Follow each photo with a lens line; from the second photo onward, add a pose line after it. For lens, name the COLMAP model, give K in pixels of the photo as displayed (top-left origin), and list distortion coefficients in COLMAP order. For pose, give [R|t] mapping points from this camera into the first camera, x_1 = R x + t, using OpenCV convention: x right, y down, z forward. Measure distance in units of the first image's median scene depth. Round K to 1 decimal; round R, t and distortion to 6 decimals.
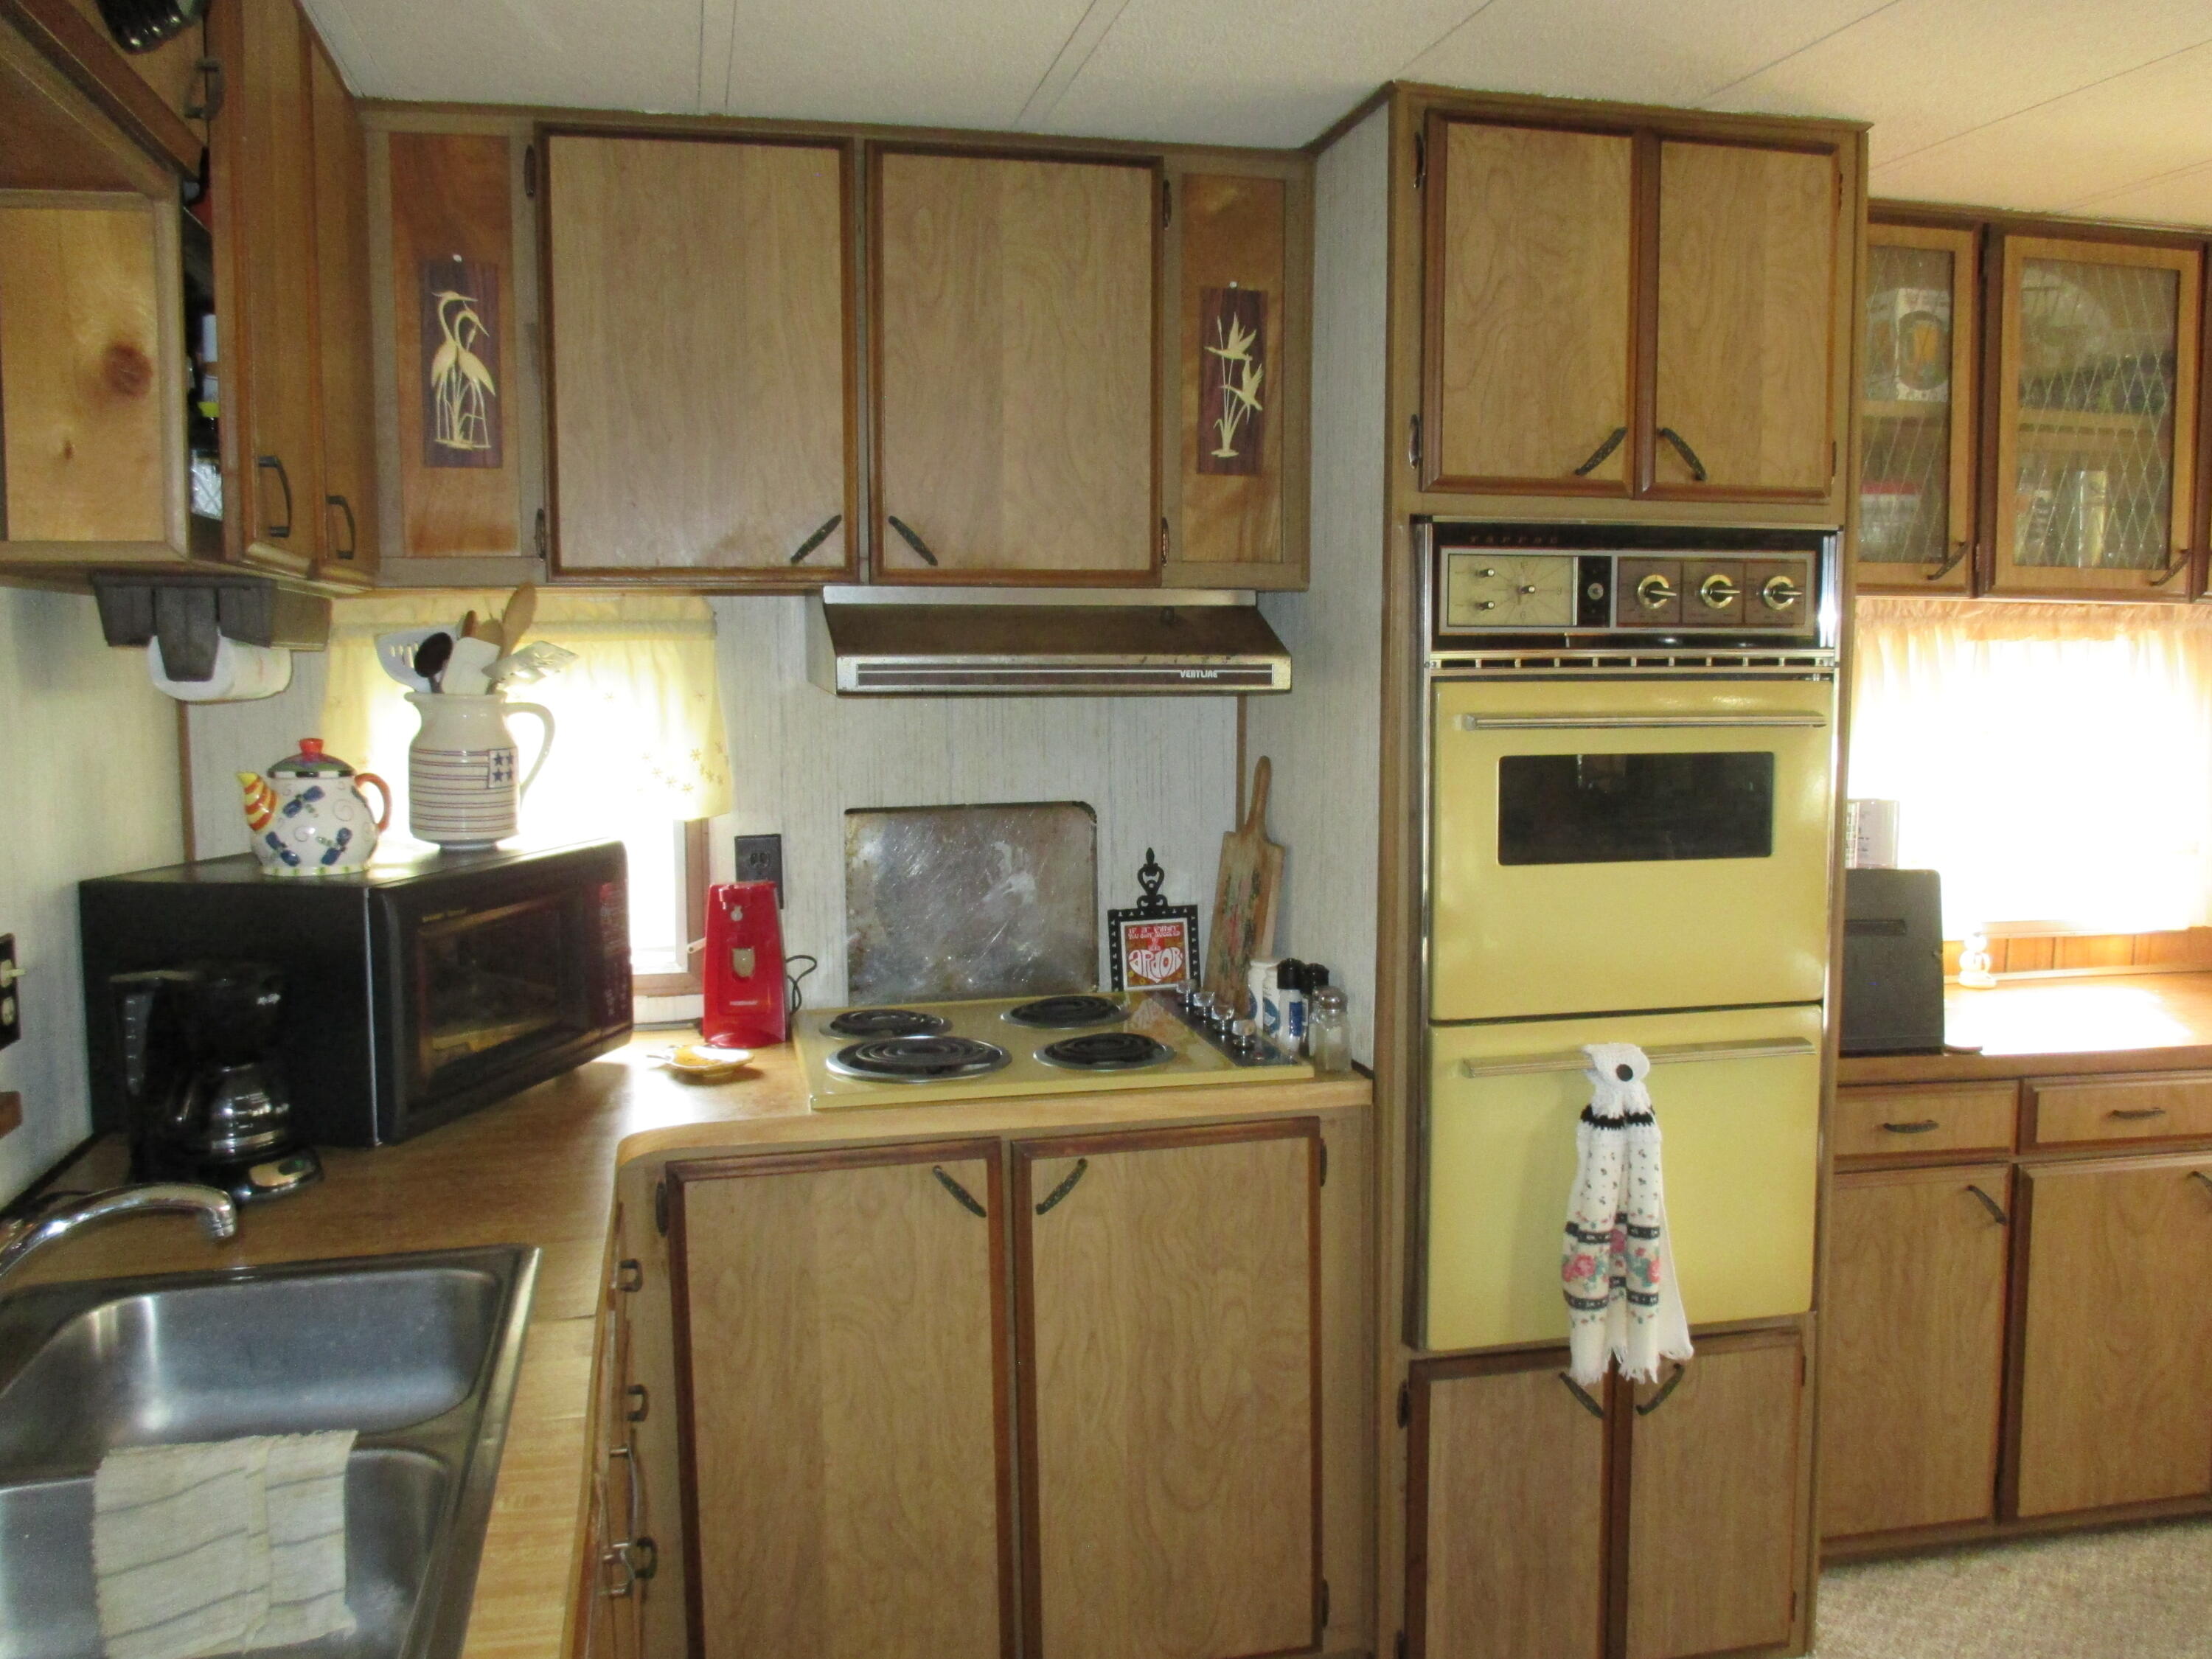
lens RADIAL K [[1886.9, 0, 1110.6], [0, 1886.9, 854.9], [0, 0, 1]] dist [-0.072518, 0.004450]
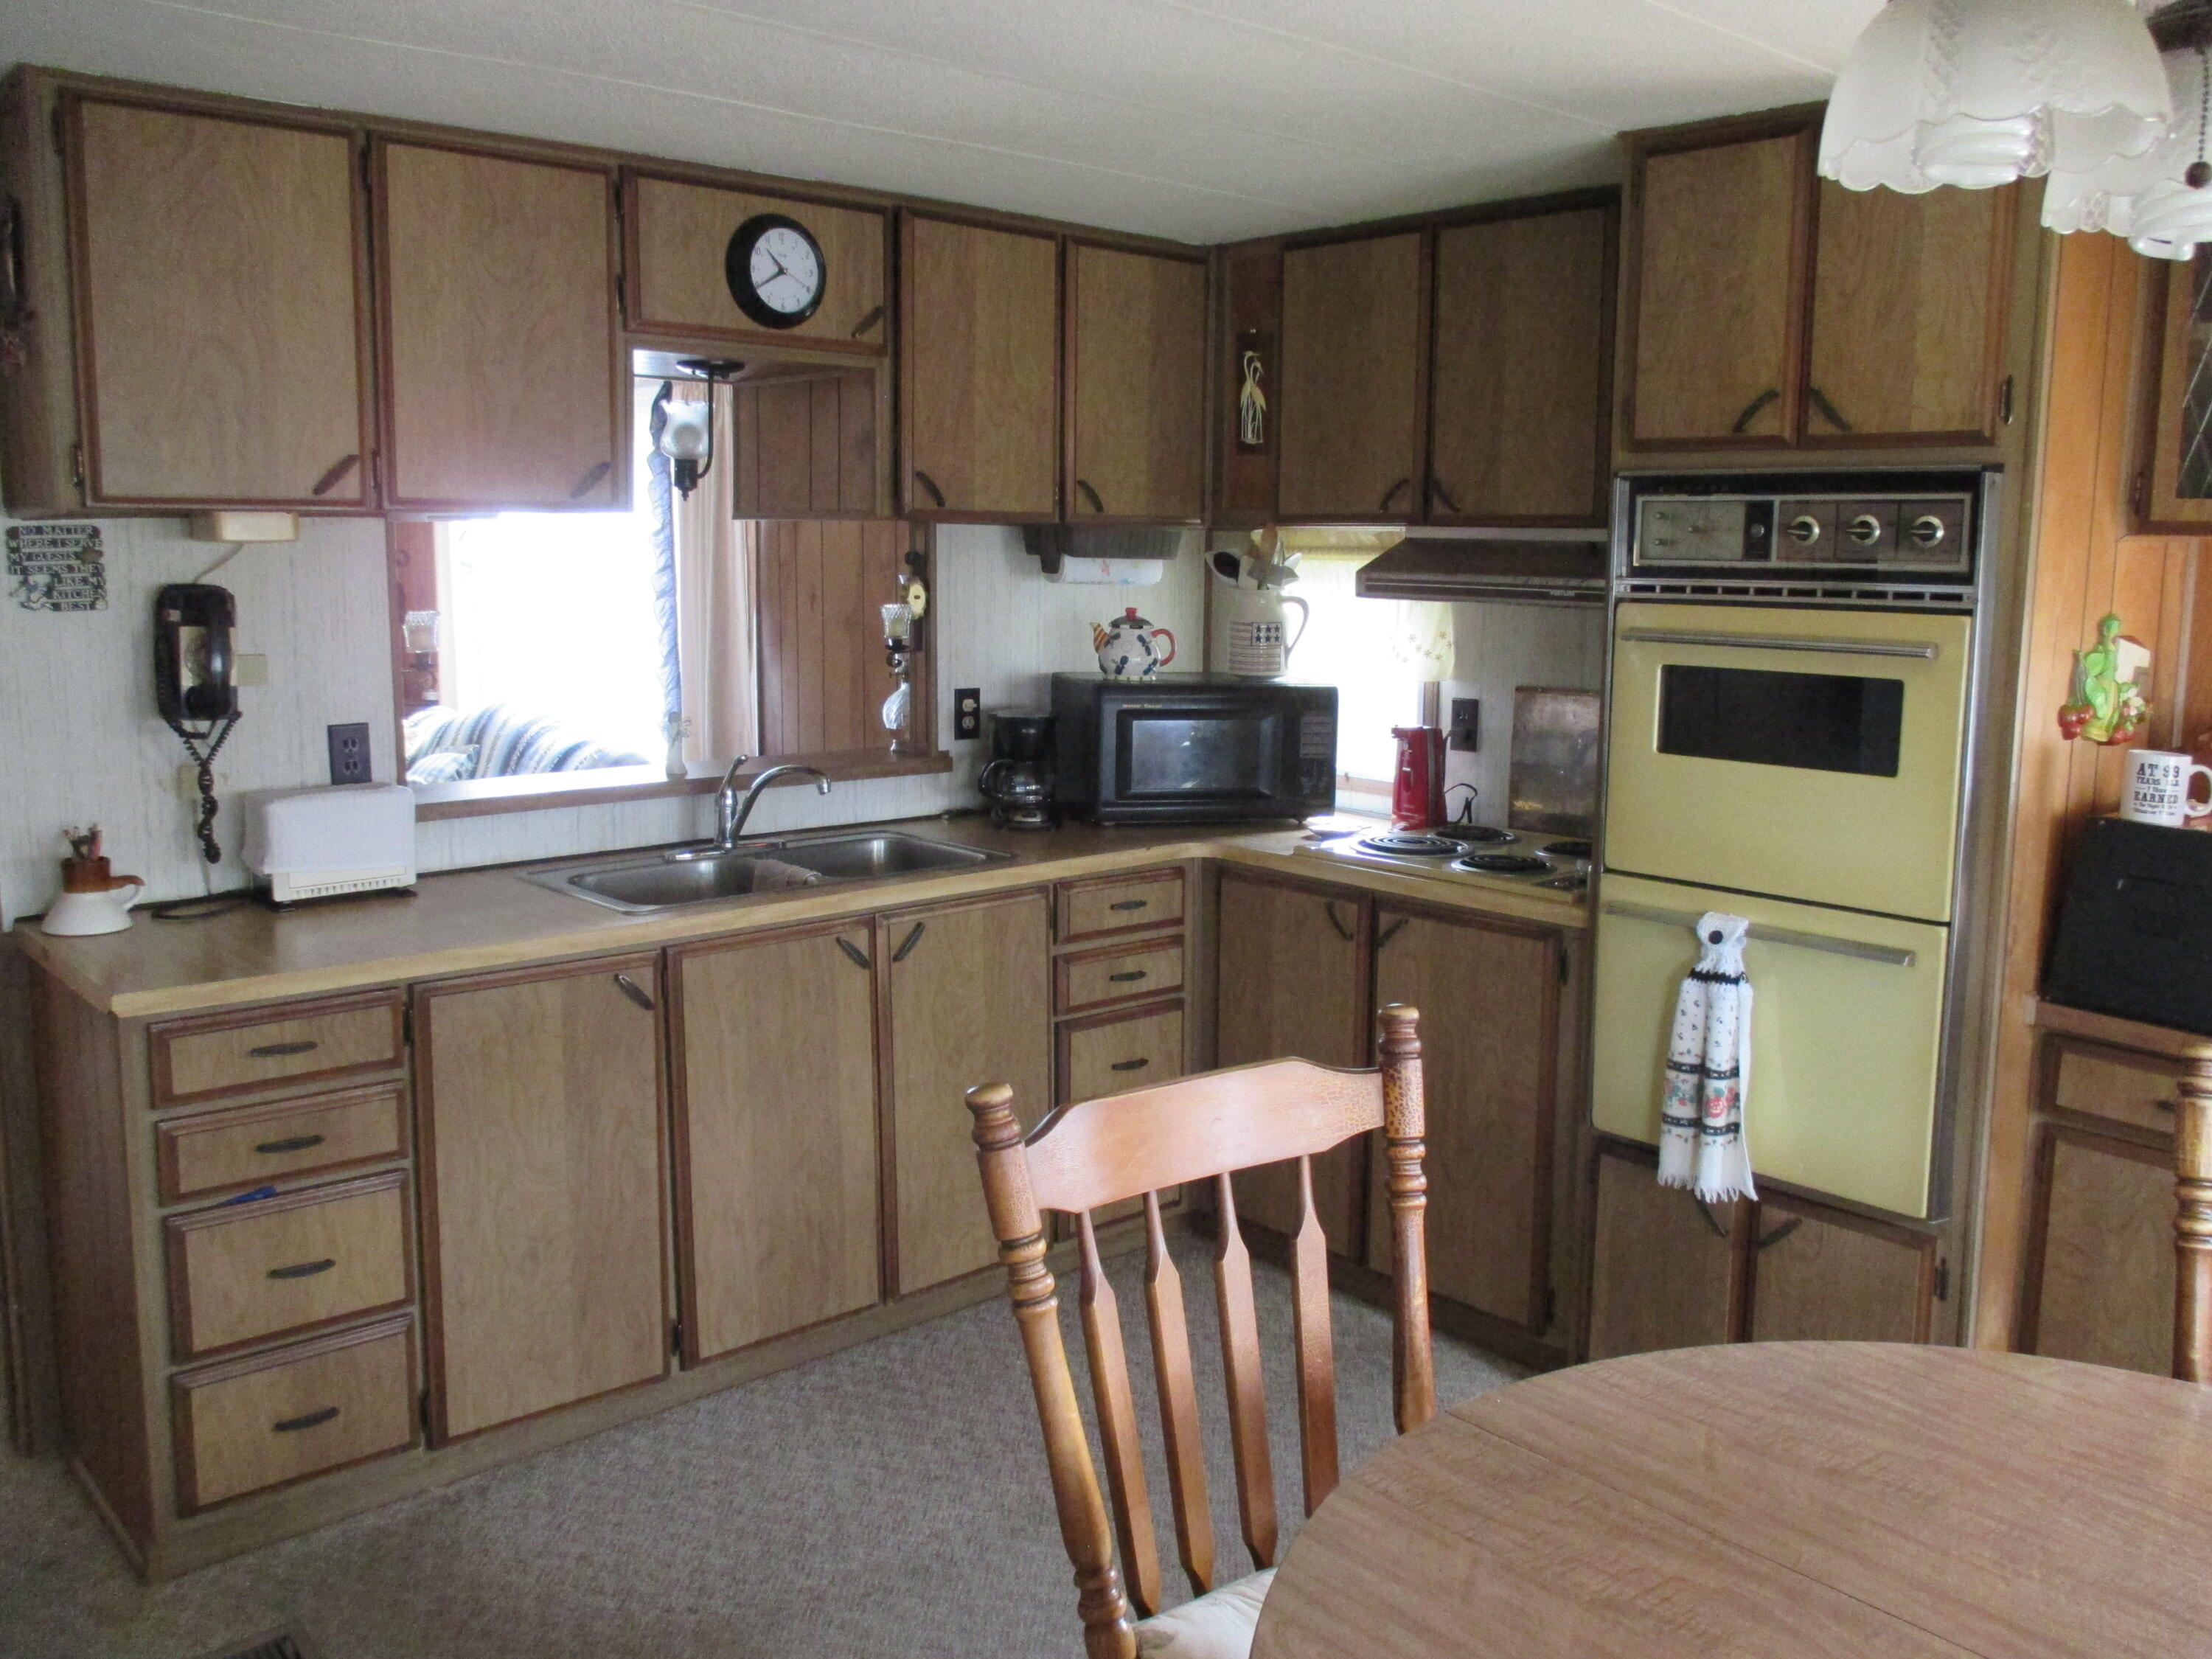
lens RADIAL K [[1874.9, 0, 1106.0], [0, 1874.9, 829.5], [0, 0, 1]] dist [0.001725, 0.001684]
pose [[0.461336, 0.141865, -0.875810, 1.102369], [-0.119661, 0.988063, 0.097017, -0.019935], [0.879119, 0.060043, 0.472805, 0.092541]]
